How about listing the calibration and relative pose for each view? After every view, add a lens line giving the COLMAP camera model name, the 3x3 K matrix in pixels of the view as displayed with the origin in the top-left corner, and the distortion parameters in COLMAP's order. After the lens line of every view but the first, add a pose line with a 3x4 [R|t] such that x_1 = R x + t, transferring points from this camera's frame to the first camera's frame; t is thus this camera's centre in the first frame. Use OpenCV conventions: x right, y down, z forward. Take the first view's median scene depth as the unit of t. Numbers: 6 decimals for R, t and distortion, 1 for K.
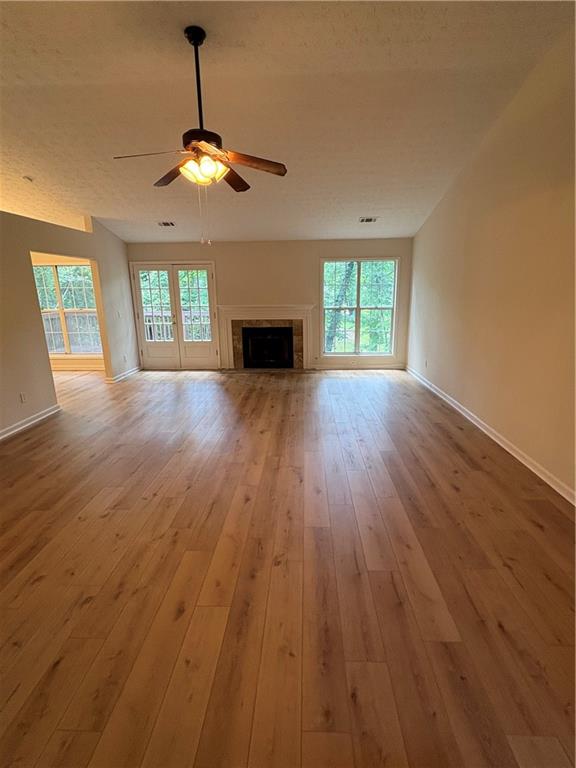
lens RADIAL K [[389.0, 0, 286.3], [0, 389.0, 383.8], [0, 0, 1]] dist [0.003069, 0.000792]
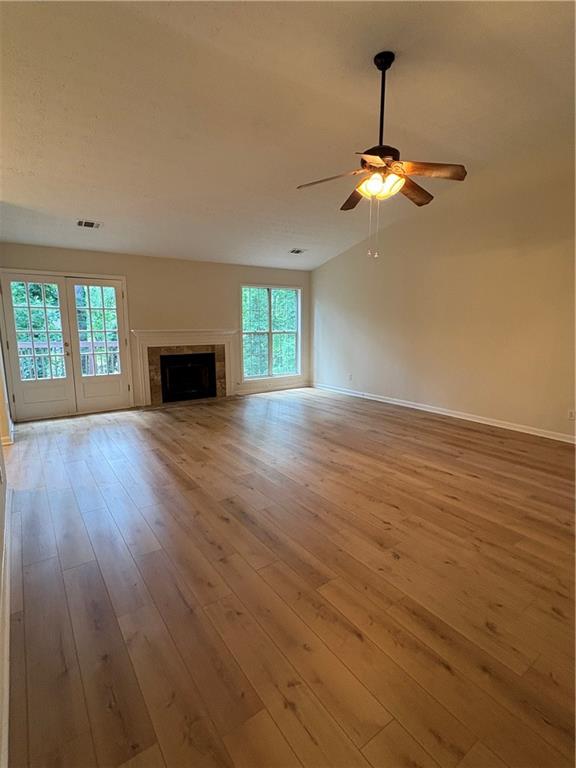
lens RADIAL K [[389.0, 0, 286.7], [0, 389.0, 386.1], [0, 0, 1]] dist [0.003069, 0.000792]
pose [[0.782627, -0.089687, 0.615997, -0.432960], [0.137973, 0.989946, -0.031163, -0.013134], [-0.607008, 0.109380, 0.787132, 0.164686]]
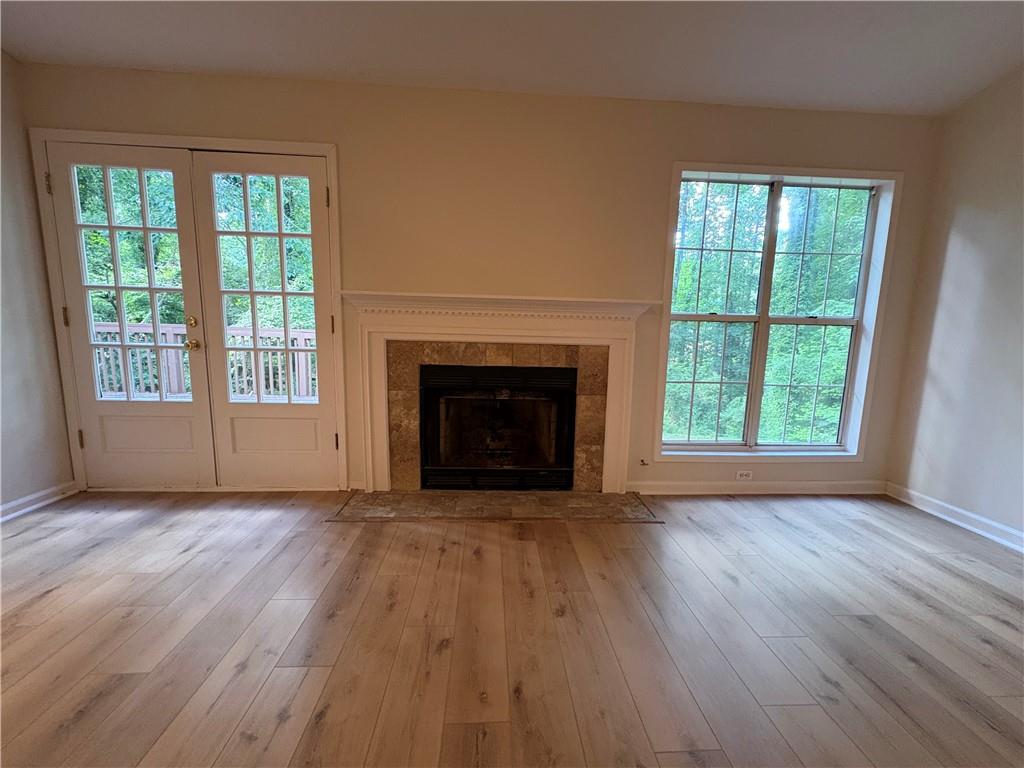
lens RADIAL K [[408.7, 0, 512.7], [0, 408.7, 387.0], [0, 0, 1]] dist [0.006234, -0.000119]
pose [[0.993392, 0.021743, 0.112696, -0.076172], [-0.008847, 0.993477, -0.113691, -0.090074], [-0.114433, 0.111942, 0.987104, 0.667989]]
